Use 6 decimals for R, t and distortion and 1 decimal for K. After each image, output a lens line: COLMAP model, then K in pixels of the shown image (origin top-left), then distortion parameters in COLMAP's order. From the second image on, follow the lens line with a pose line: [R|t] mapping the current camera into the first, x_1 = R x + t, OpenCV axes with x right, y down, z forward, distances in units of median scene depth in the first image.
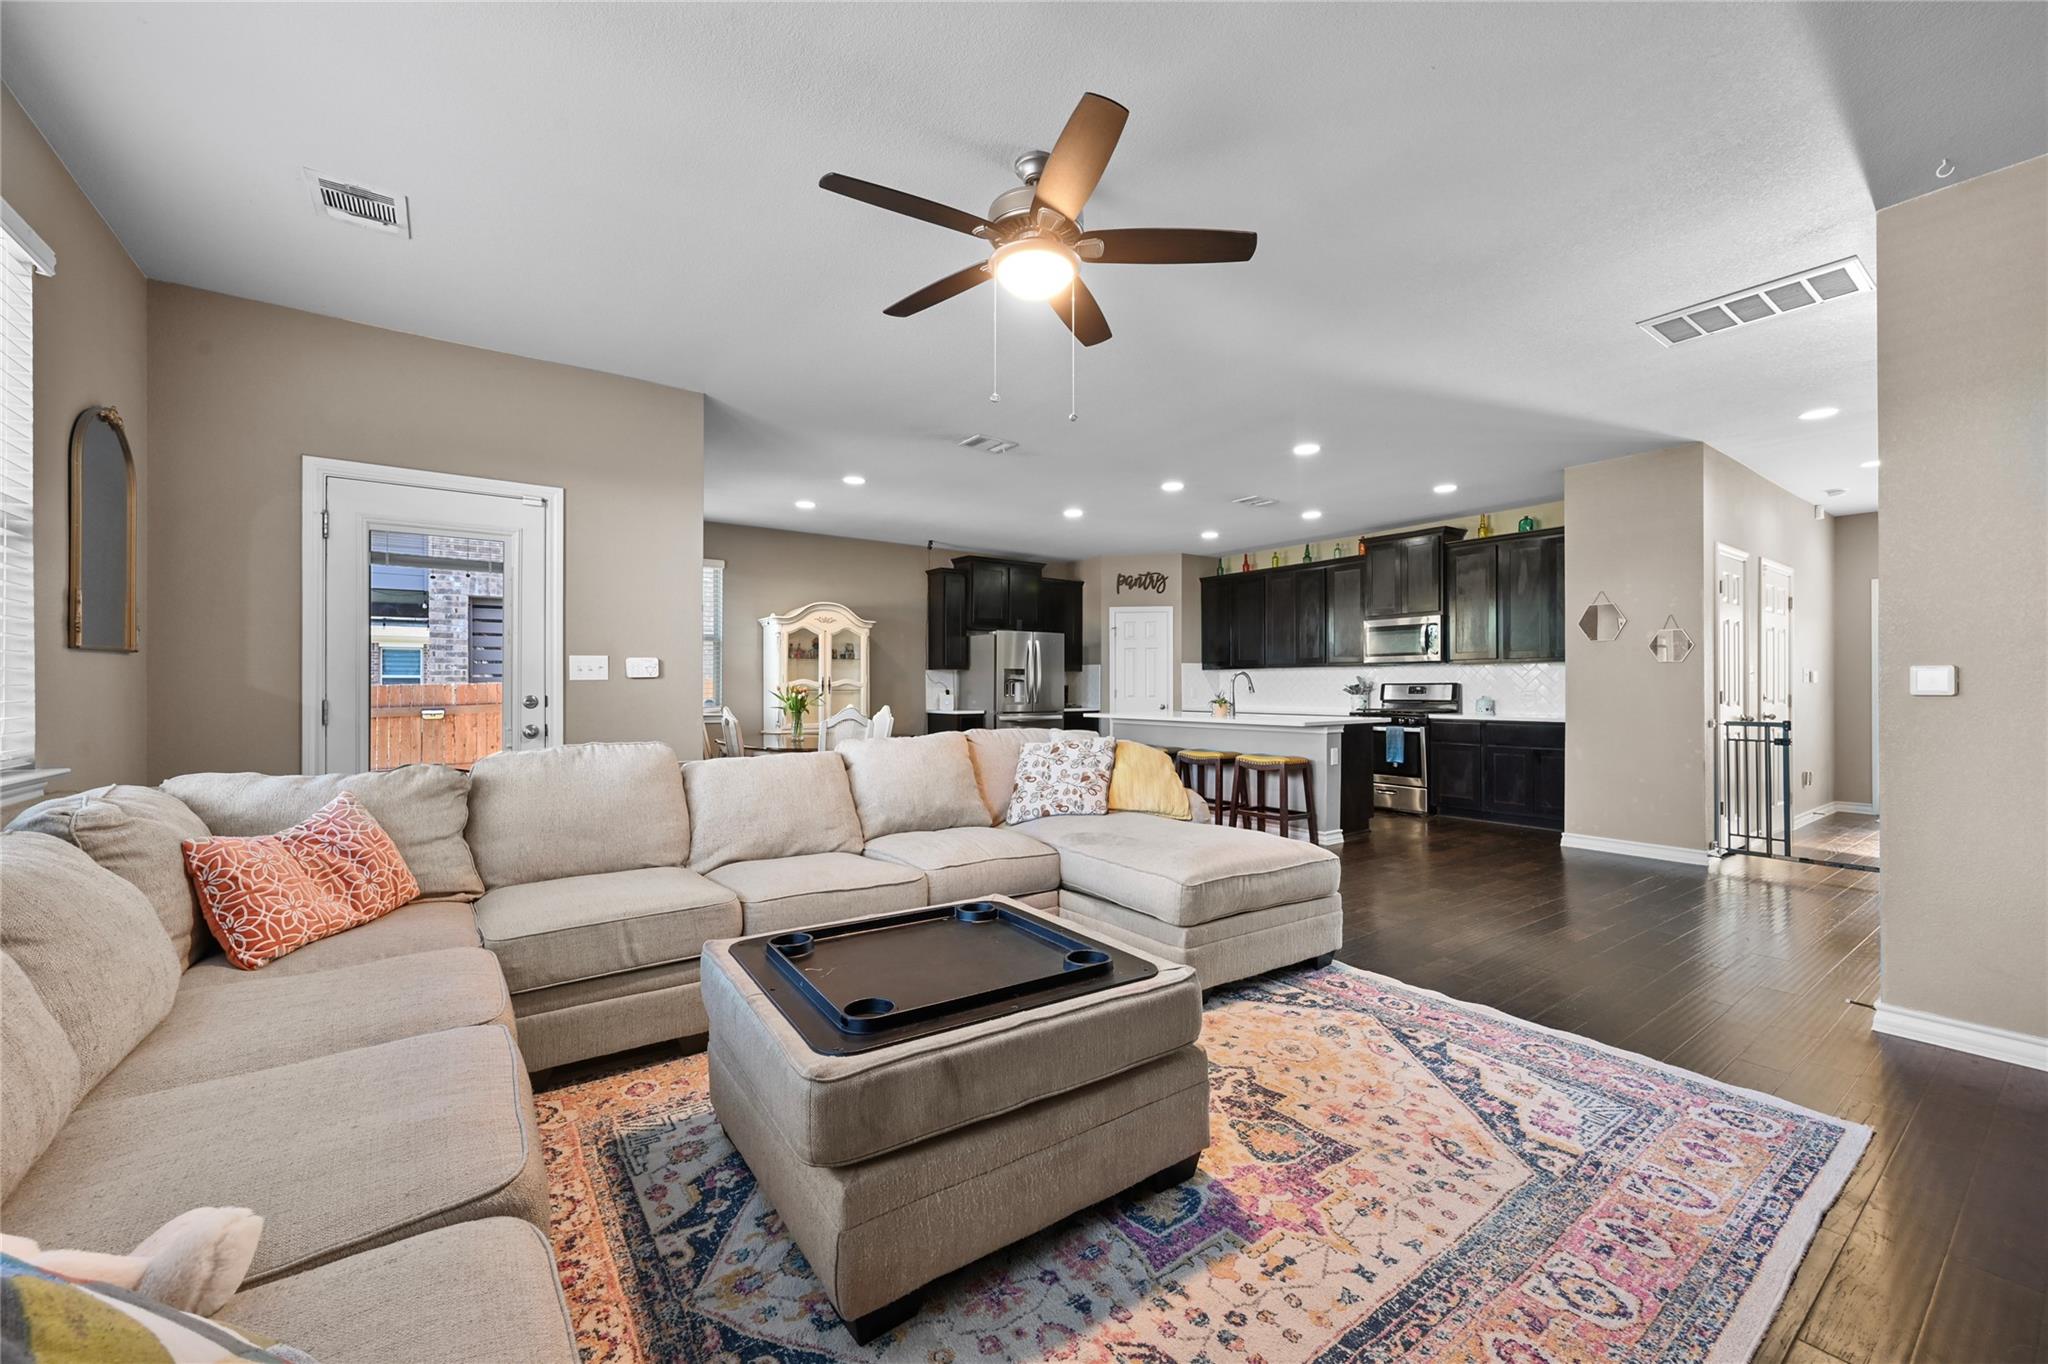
lens RADIAL K [[808.8, 0, 1029.5], [0, 808.8, 681.0], [0, 0, 1]] dist [0.002457, -0.000094]
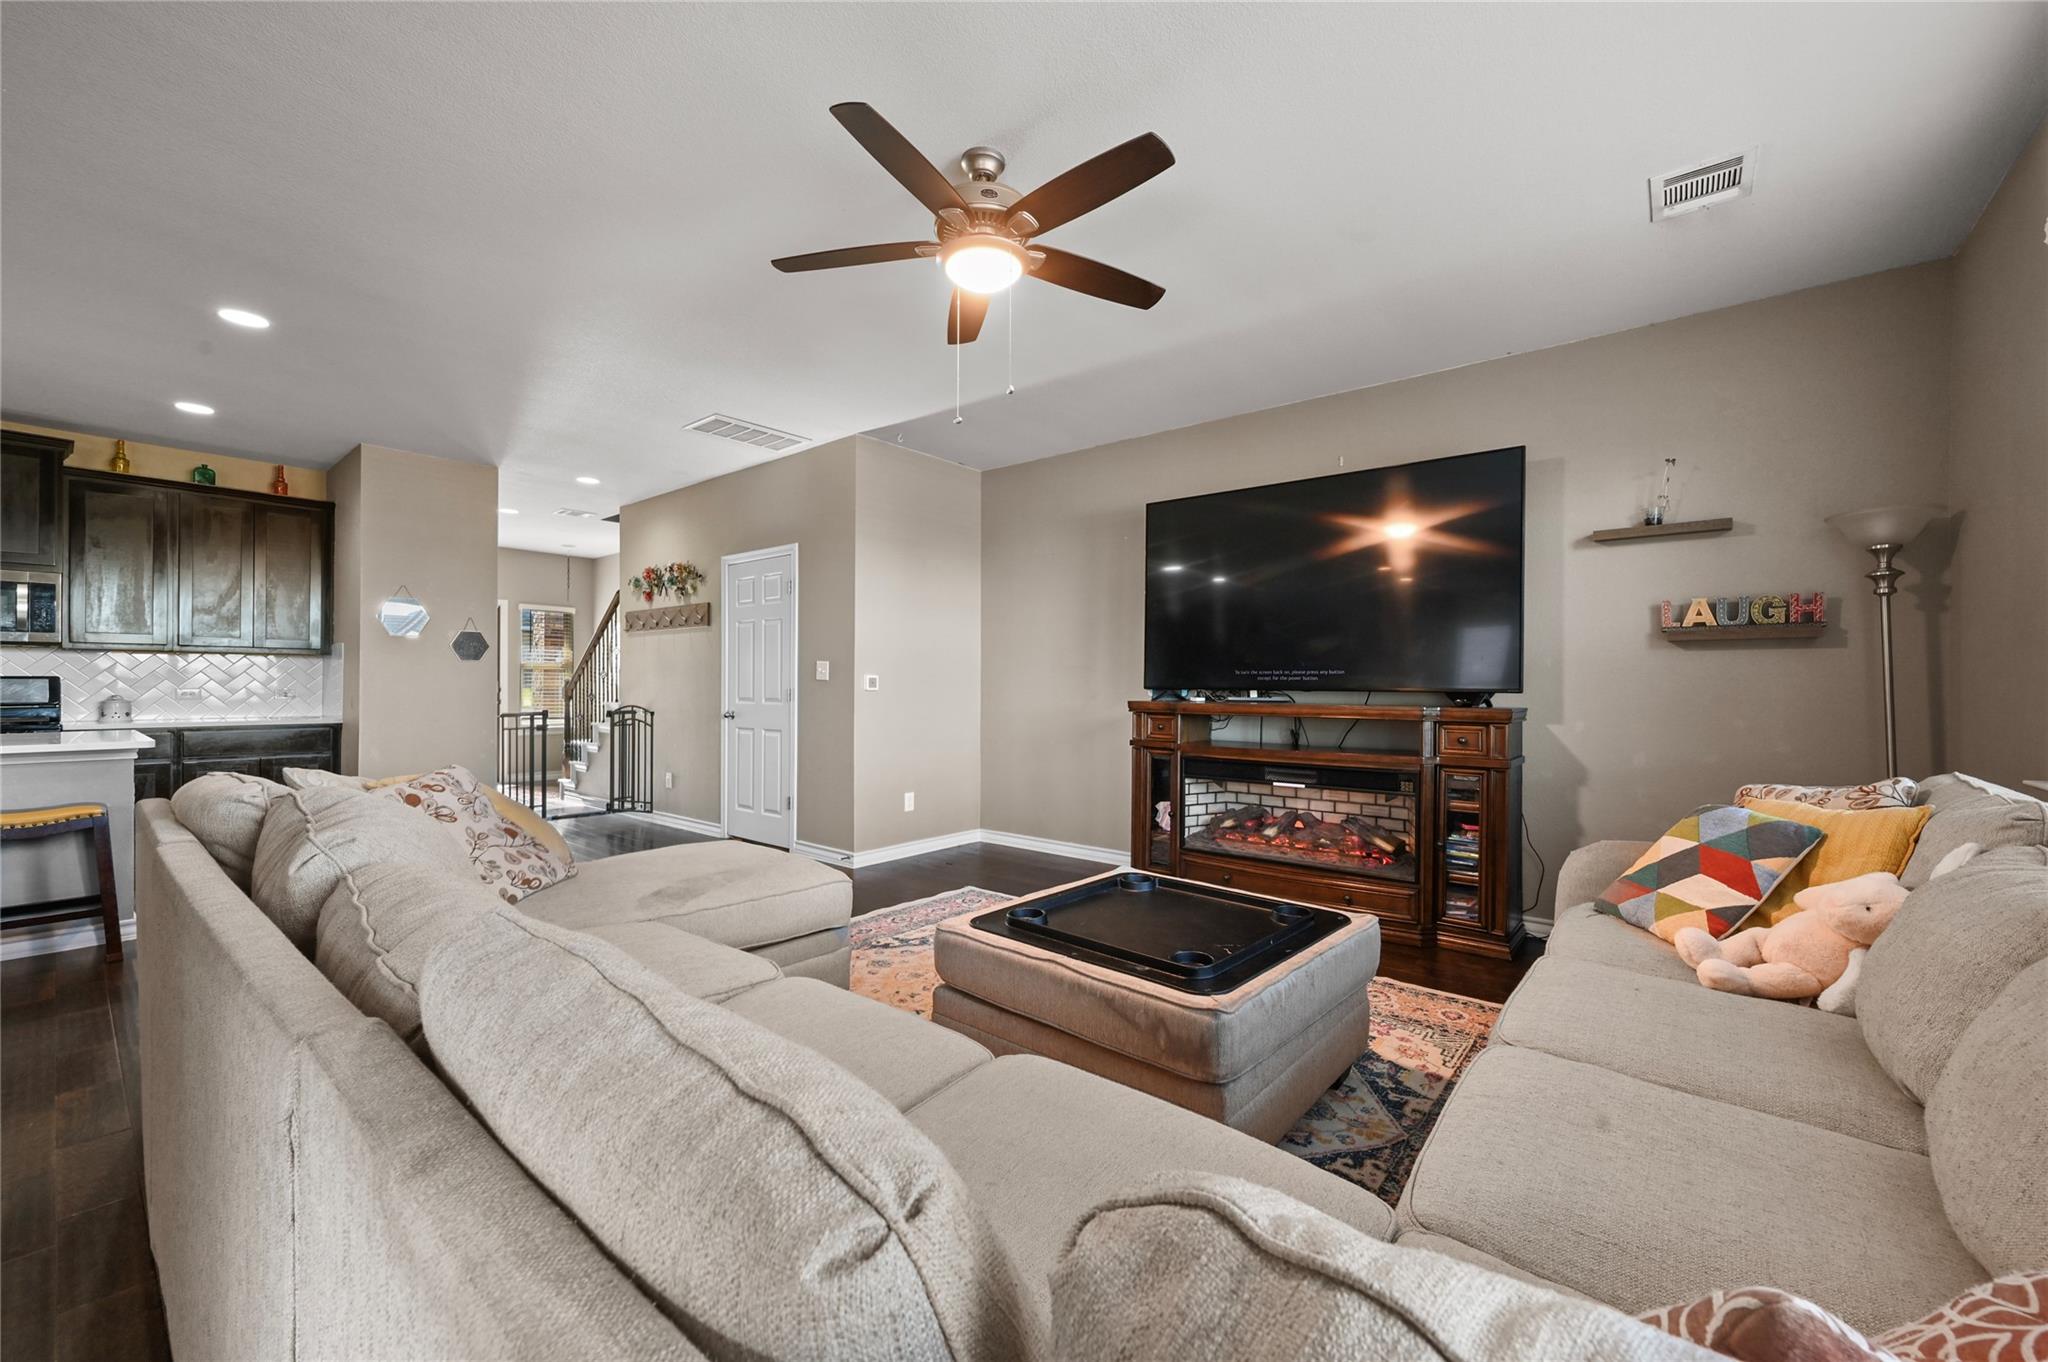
lens RADIAL K [[807.8, 0, 1030.1], [0, 807.8, 680.5], [0, 0, 1]] dist [0.000216, -0.000765]
pose [[-0.249049, 0.005819, 0.968473, -0.830197], [-0.011068, 0.999900, -0.008853, 0.007205], [-0.968428, -0.012924, -0.248960, 1.022229]]
